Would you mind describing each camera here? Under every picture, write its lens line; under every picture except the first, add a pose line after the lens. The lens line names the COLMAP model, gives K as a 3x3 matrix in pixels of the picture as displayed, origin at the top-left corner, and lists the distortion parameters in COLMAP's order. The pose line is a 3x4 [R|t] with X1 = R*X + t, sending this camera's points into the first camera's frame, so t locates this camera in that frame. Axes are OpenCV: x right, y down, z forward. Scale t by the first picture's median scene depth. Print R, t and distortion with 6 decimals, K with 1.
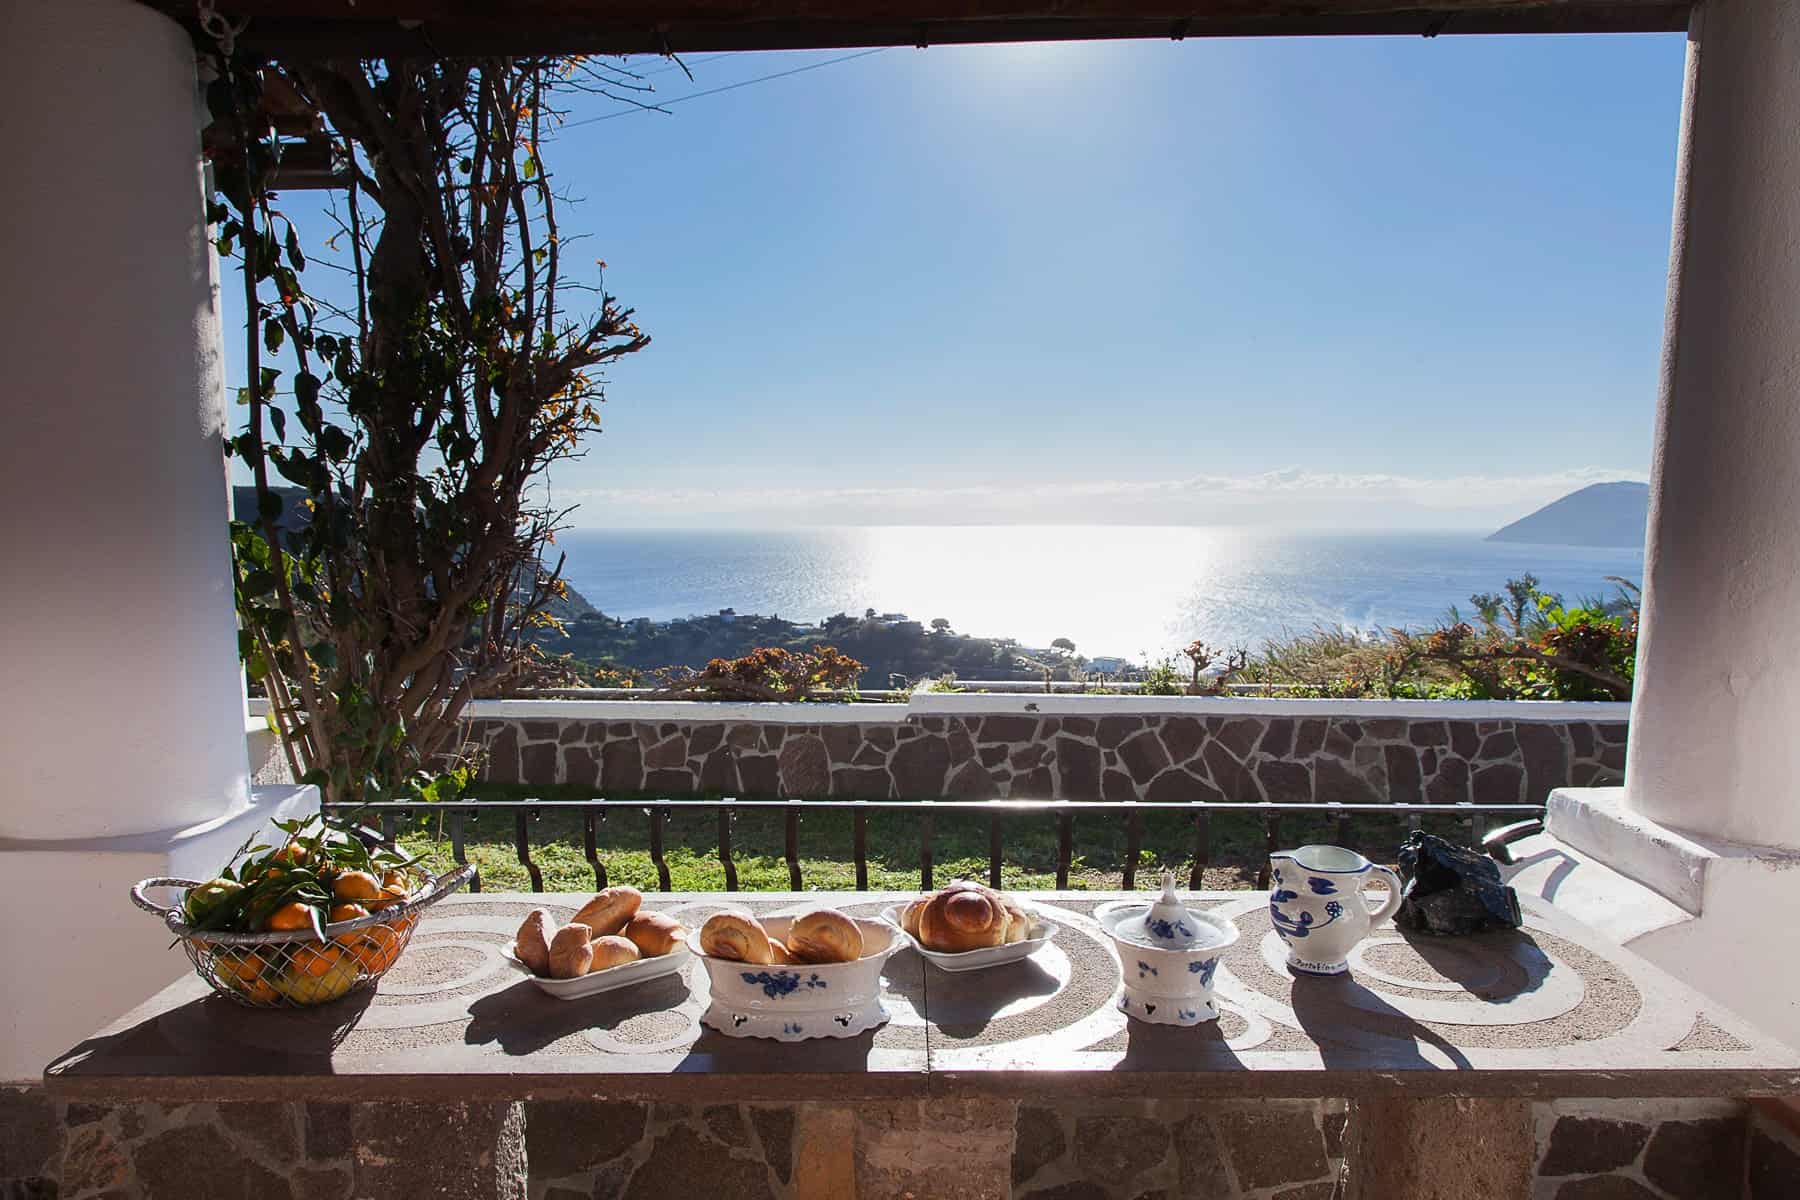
lens RADIAL K [[1208.1, 0, 900.0], [0, 1208.1, 600.0], [0, 0, 1]] dist [0.011422, 0.003831]
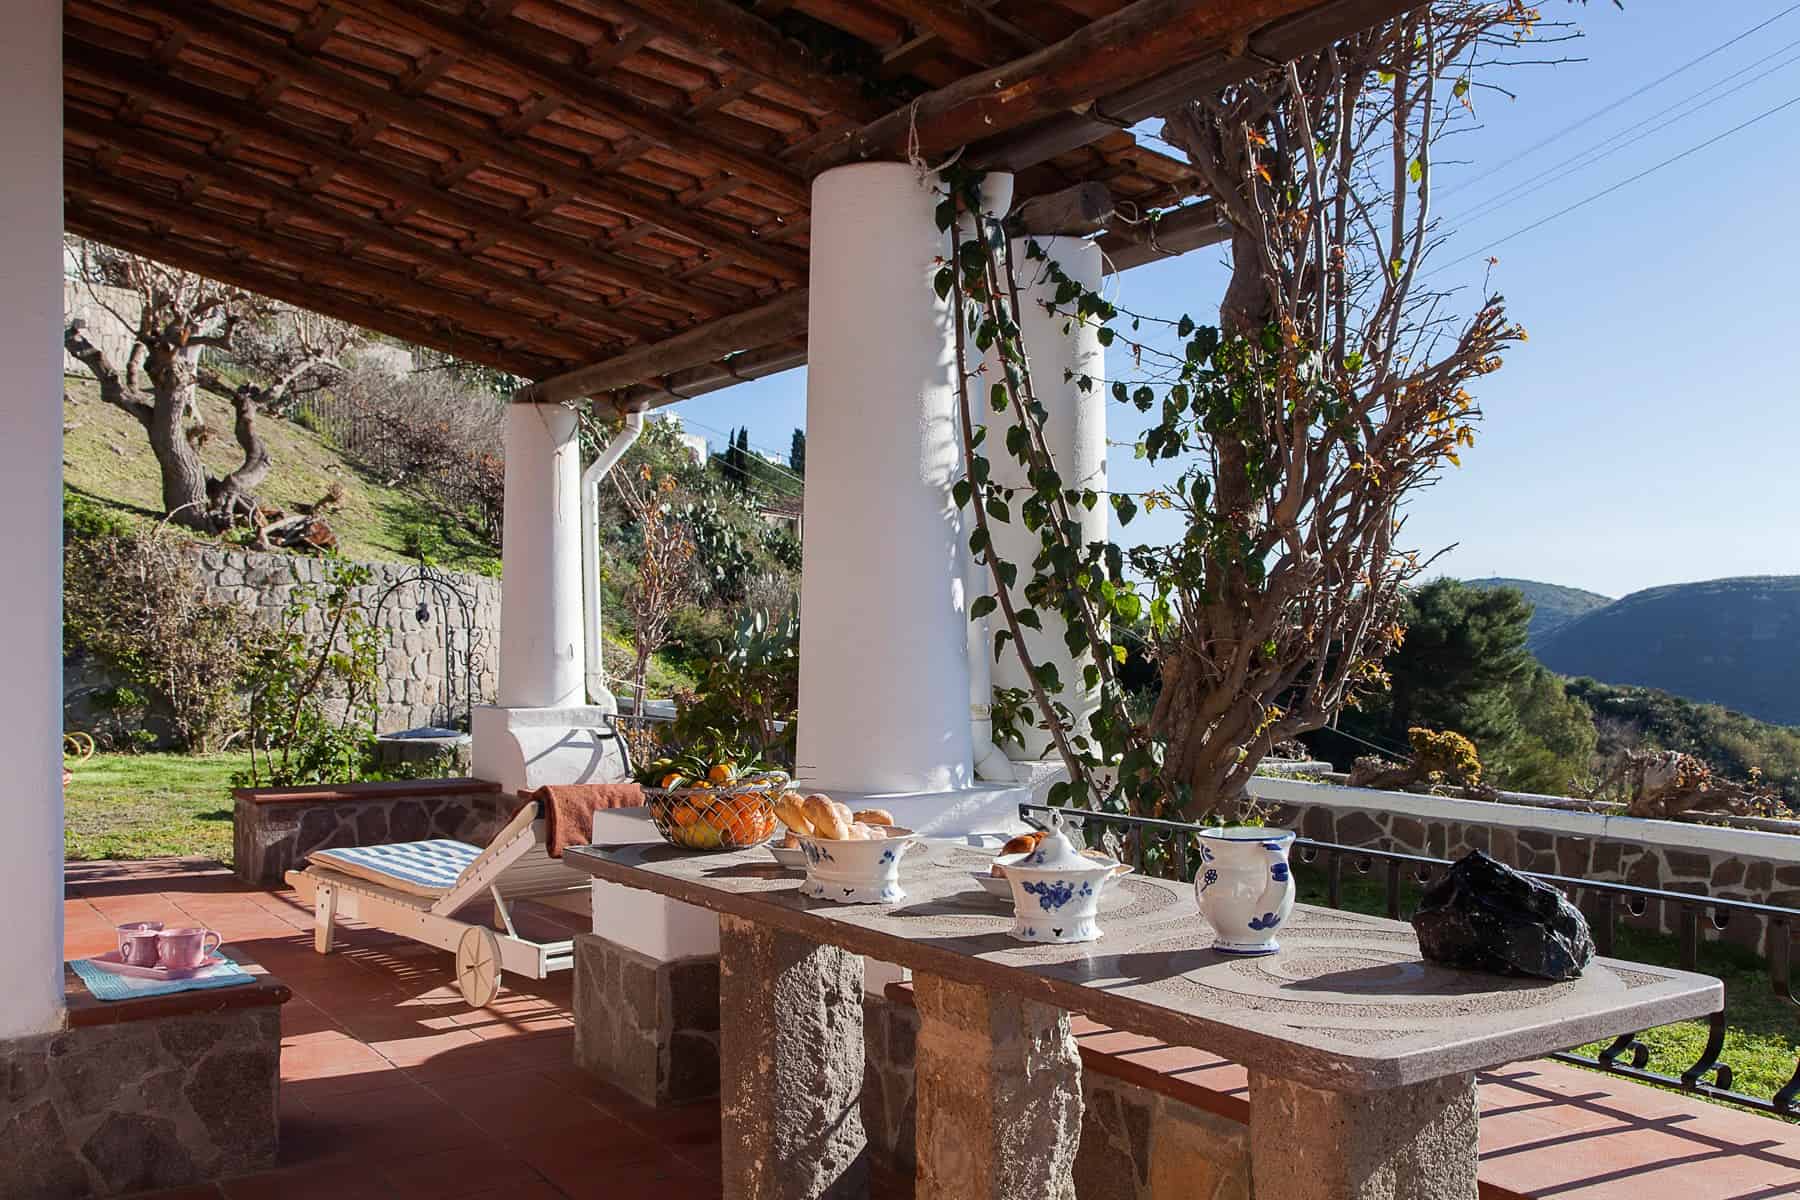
lens RADIAL K [[1726.2, 0, 900.2], [0, 1726.2, 576.3], [0, 0, 1]] dist [0.004029, 0.004293]
pose [[0.555469, -0.024627, -0.831173, 0.533636], [-0.054098, 0.996373, -0.065676, 0.046805], [0.829776, 0.081445, 0.552122, 0.003622]]
